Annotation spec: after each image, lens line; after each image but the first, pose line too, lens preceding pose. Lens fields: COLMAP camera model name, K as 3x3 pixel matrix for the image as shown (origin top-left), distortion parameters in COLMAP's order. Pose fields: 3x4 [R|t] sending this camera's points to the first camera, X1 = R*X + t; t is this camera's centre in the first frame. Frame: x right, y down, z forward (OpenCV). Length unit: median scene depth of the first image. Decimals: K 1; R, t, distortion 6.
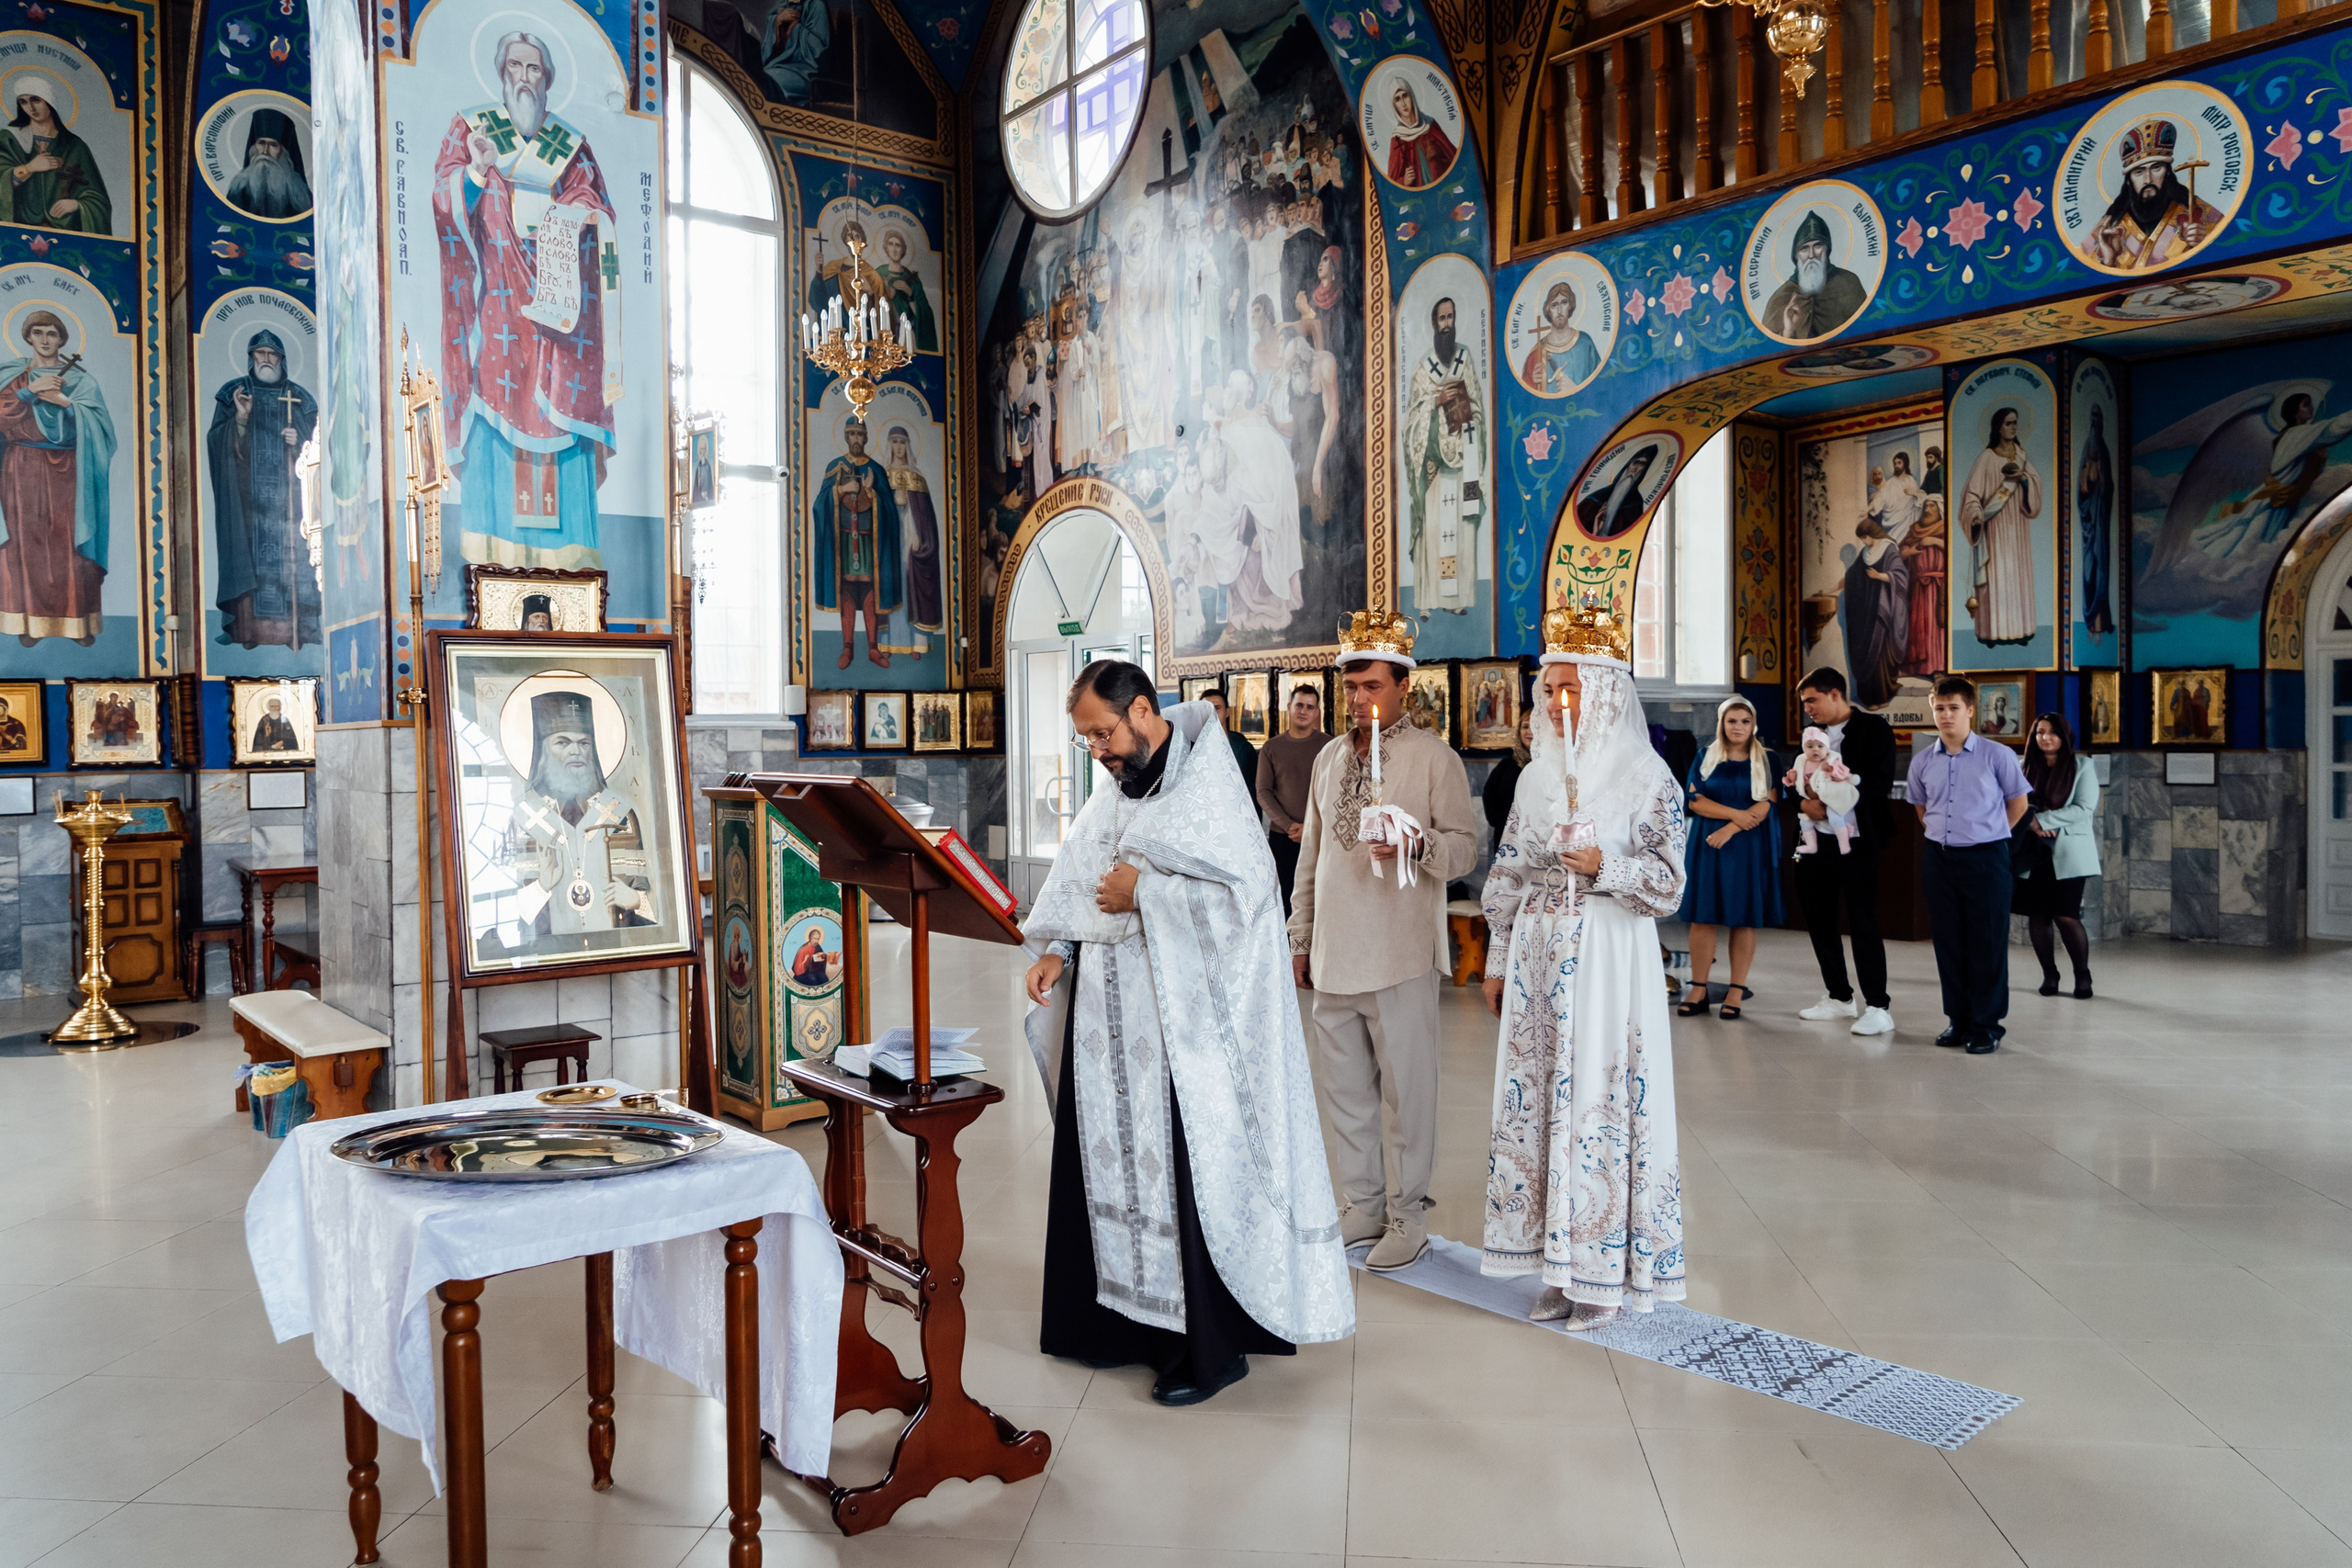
lens RADIAL K [[1714.4, 0, 1167.9], [0, 1714.4, 744.3], [0, 0, 1]] dist [-0.014593, 0.029952]
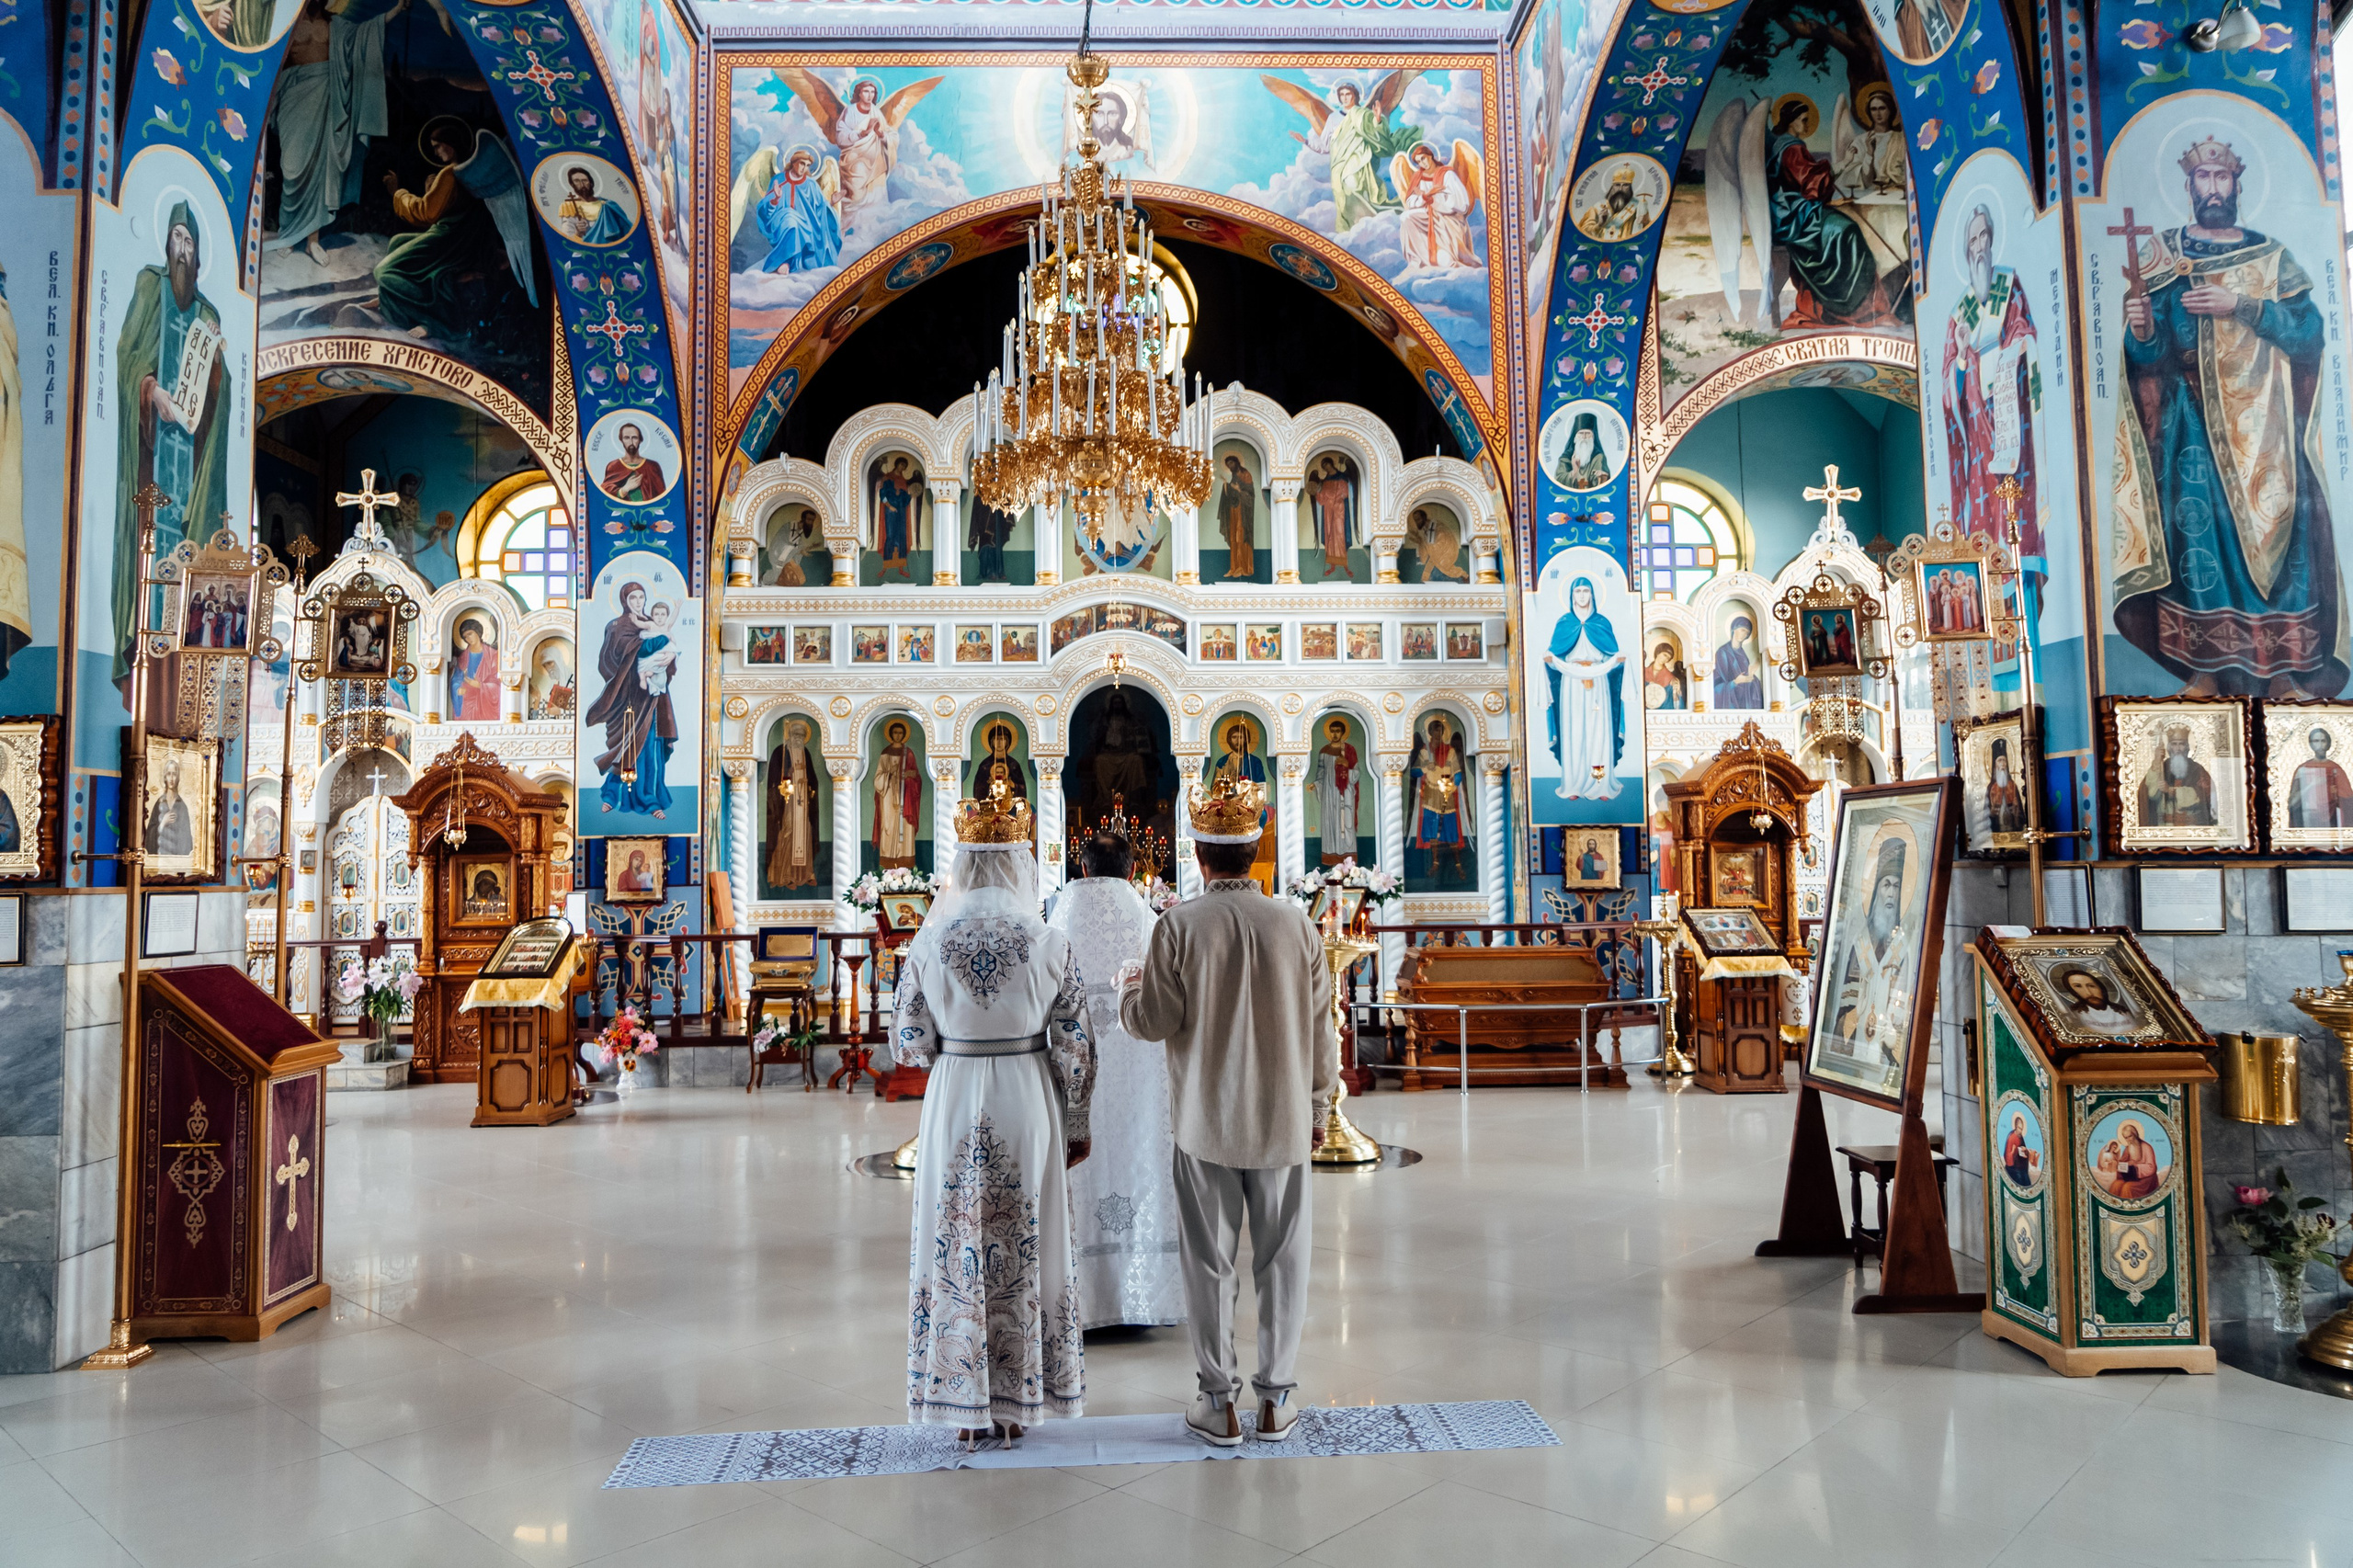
lens RADIAL K [[1584.1, 0, 1190.0], [0, 1584.1, 752.2], [0, 0, 1]] dist [-0.020224, 0.000900]
pose [[-0.588647, -0.039727, -0.807414, 0.389700], [0.010542, 0.998330, -0.056806, -0.017934], [0.808322, -0.041951, -0.587244, 0.668960]]
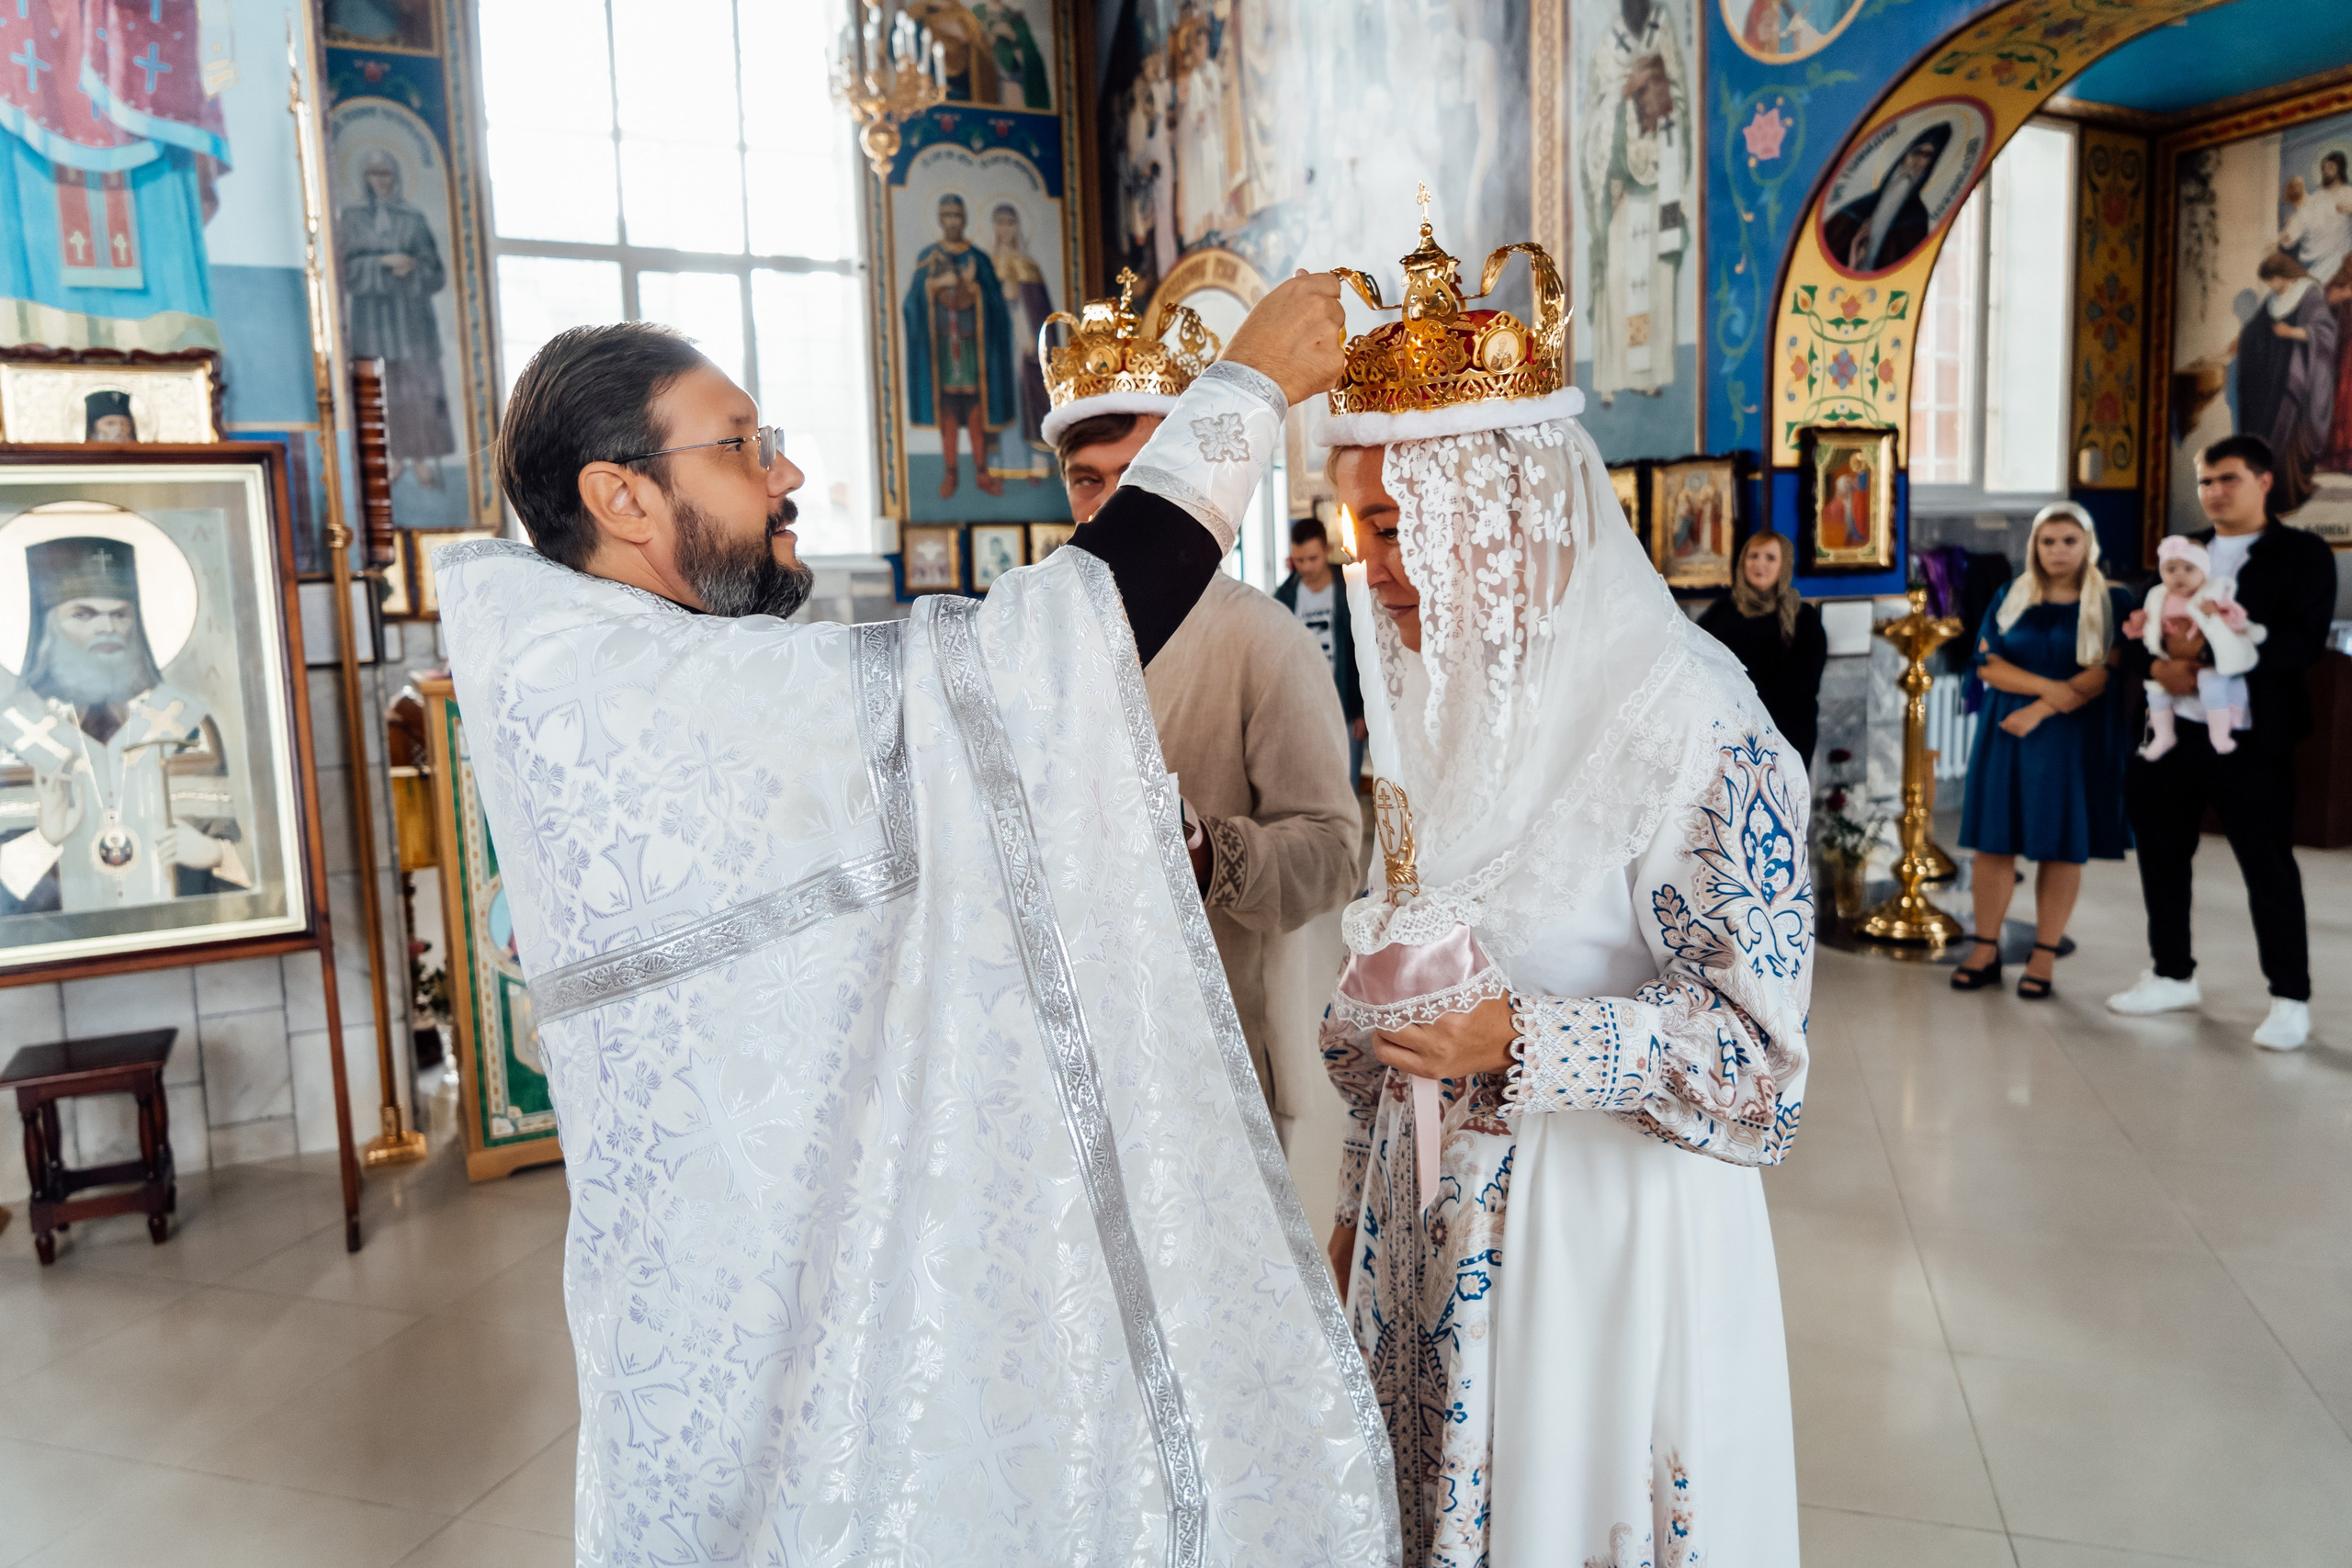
lens RADIAL K [[1656.5, 0, 1168.2], [0, 1656.5, 753.0], [0, 0, 1]] dist [-0.017516, 0.006911]
pose [[0.983183, 0.002530, -0.182607, 0.088929], [0.017251, 0.994146, 0.106656, -0.004614], [0.181808, -0.108013, 0.977384, 0.250240]]
